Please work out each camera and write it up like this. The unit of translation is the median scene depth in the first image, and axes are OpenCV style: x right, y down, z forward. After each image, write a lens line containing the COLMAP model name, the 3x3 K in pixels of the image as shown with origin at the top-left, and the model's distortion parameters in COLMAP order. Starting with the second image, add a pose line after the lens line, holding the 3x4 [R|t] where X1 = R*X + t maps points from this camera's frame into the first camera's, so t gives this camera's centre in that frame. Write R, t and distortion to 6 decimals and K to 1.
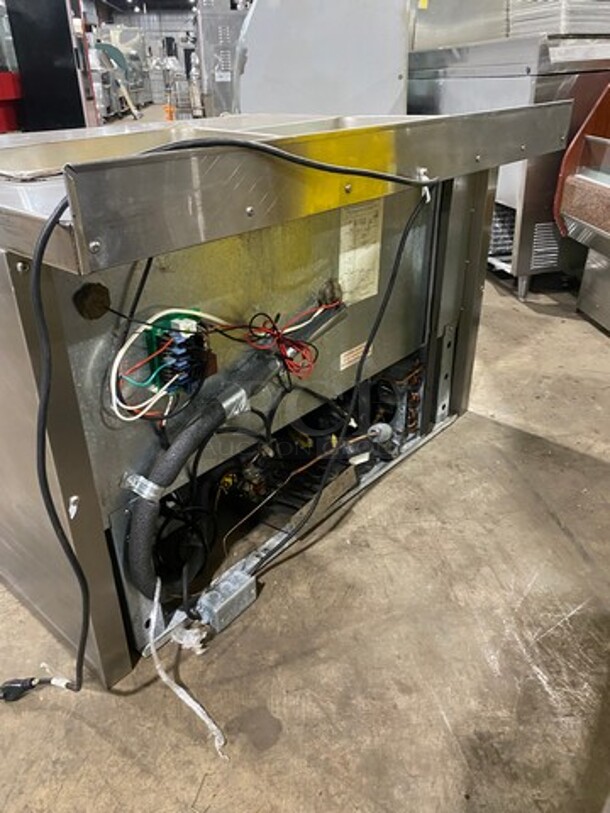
lens RADIAL K [[620.9, 0, 303.0], [0, 620.9, 407.4], [0, 0, 1]] dist [0.009265, -0.011355]
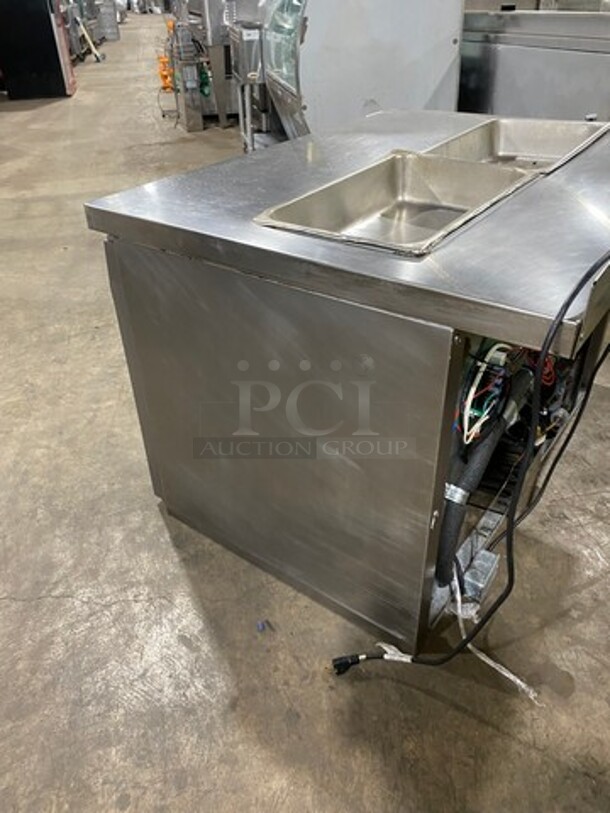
lens RADIAL K [[620.9, 0, 309.0], [0, 620.9, 406.1], [0, 0, 1]] dist [0.009265, -0.011355]
pose [[0.996562, -0.059819, 0.057318, -0.171890], [0.054413, 0.994305, 0.091634, -0.046888], [-0.062472, -0.088200, 0.994142, -0.042368]]
